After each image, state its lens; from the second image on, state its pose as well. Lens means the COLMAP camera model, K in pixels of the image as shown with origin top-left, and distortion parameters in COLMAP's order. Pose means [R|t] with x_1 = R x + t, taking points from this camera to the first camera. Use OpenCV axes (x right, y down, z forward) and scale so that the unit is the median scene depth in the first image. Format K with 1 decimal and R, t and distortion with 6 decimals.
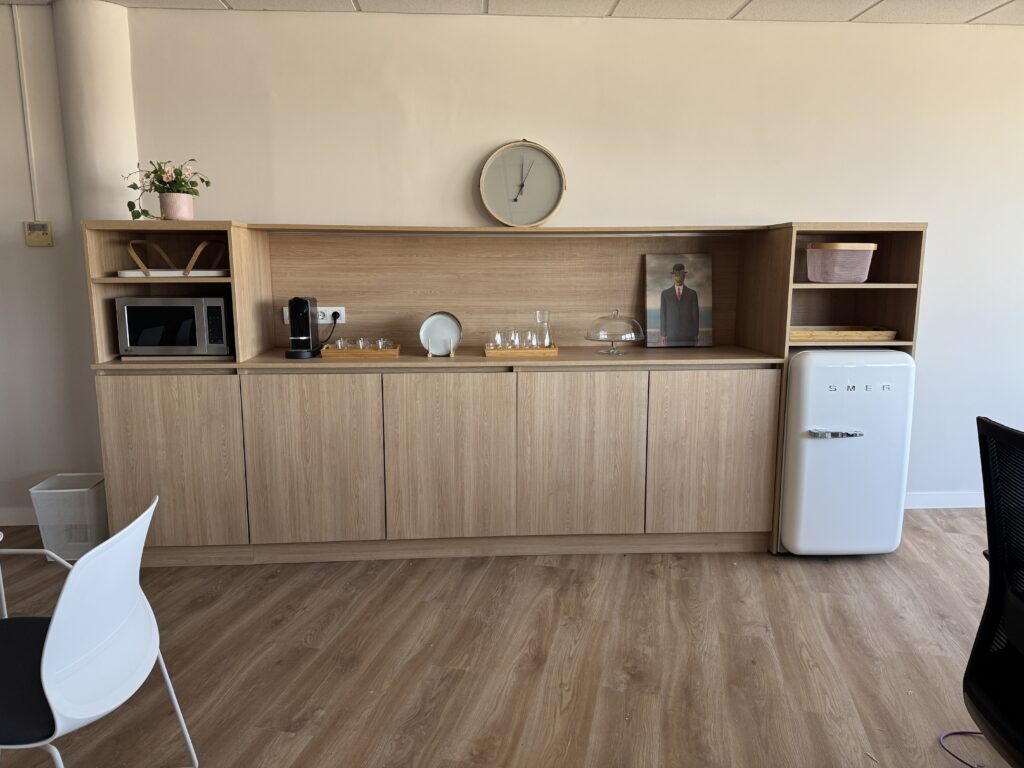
lens RADIAL K [[722.6, 0, 512.5], [0, 722.6, 385.2], [0, 0, 1]] dist [-0.001245, -0.020513]
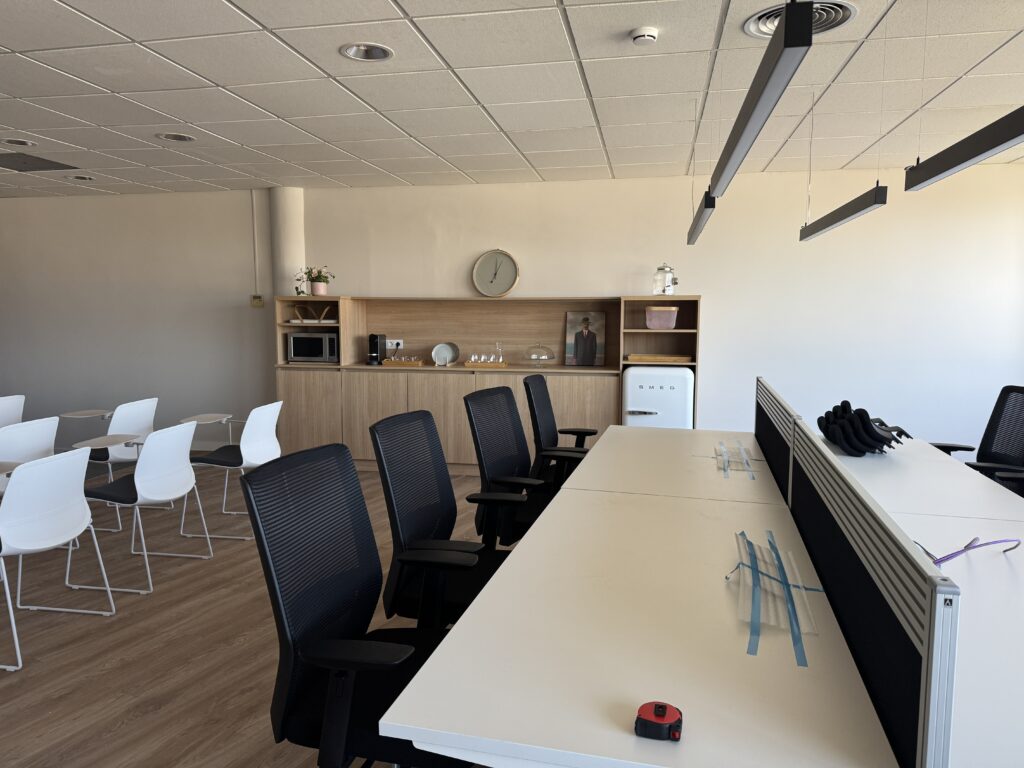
lens RADIAL K [[722.6, 0, 514.4], [0, 722.6, 382.1], [0, 0, 1]] dist [-0.001245, -0.020513]
pose [[0.968287, 0.027225, -0.248353, 0.560651], [-0.043341, 0.997278, -0.059653, 0.108044], [0.246053, 0.068525, 0.966831, -0.782762]]
